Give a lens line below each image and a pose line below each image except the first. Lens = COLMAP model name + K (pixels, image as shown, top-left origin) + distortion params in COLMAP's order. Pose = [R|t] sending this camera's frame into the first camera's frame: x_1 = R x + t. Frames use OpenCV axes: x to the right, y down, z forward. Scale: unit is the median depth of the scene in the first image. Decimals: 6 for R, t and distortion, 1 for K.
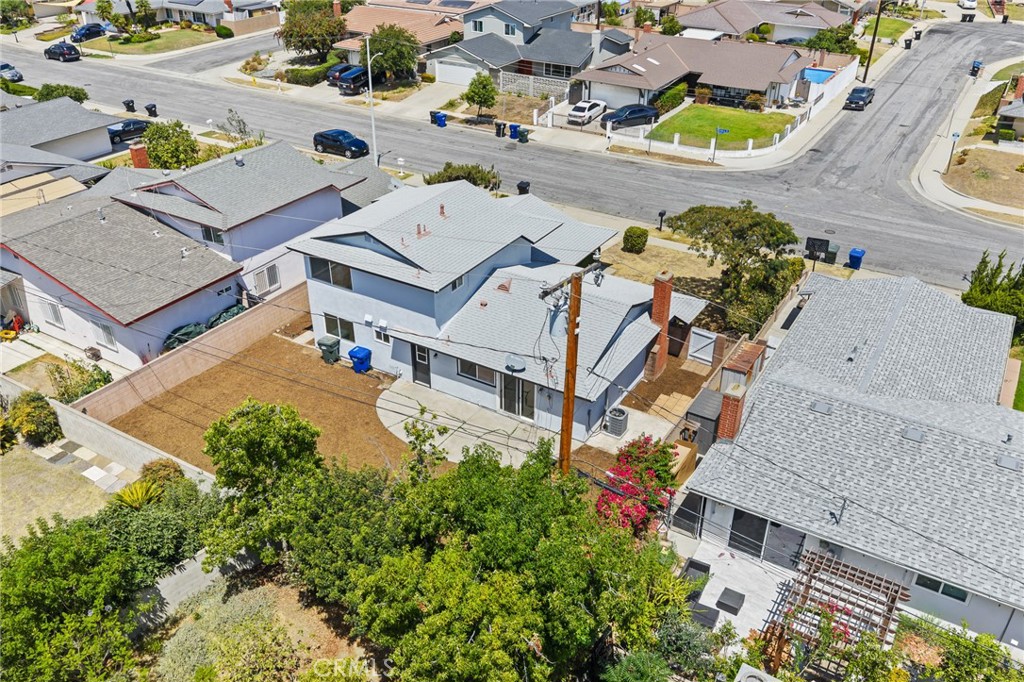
lens RADIAL K [[852.4, 0, 514.4], [0, 852.4, 343.4], [0, 0, 1]] dist [0.011362, -0.015104]
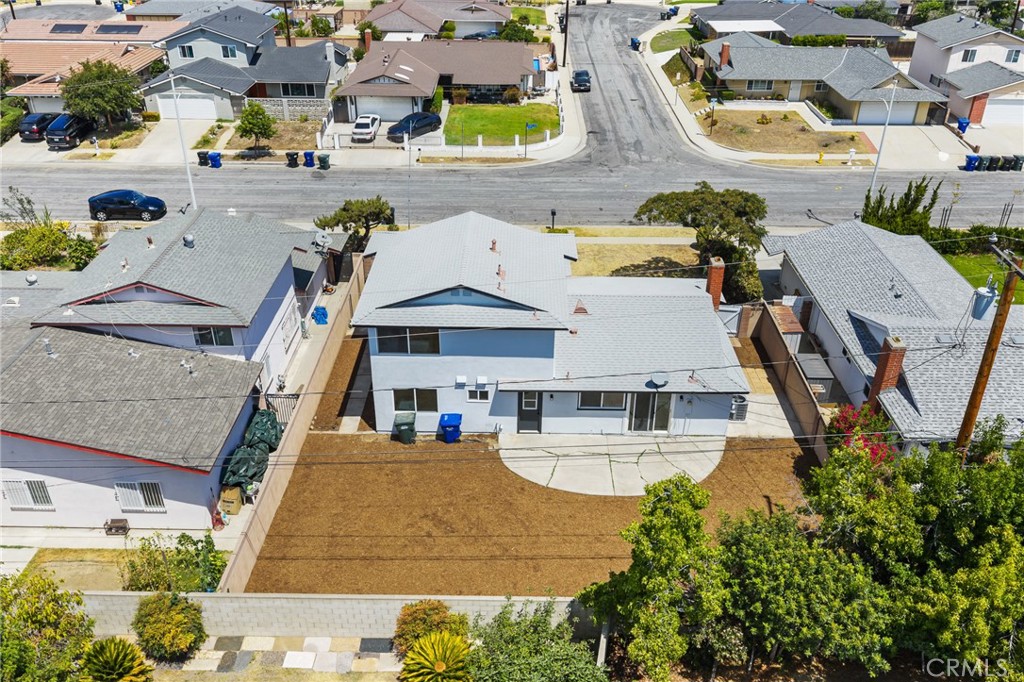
lens RADIAL K [[852.4, 0, 514.0], [0, 852.4, 340.6], [0, 0, 1]] dist [0.011362, -0.015104]
pose [[0.861008, -0.252352, 0.441570, -0.280820], [0.254106, 0.965535, 0.056318, -0.057966], [-0.440563, 0.063715, 0.895458, 0.094327]]
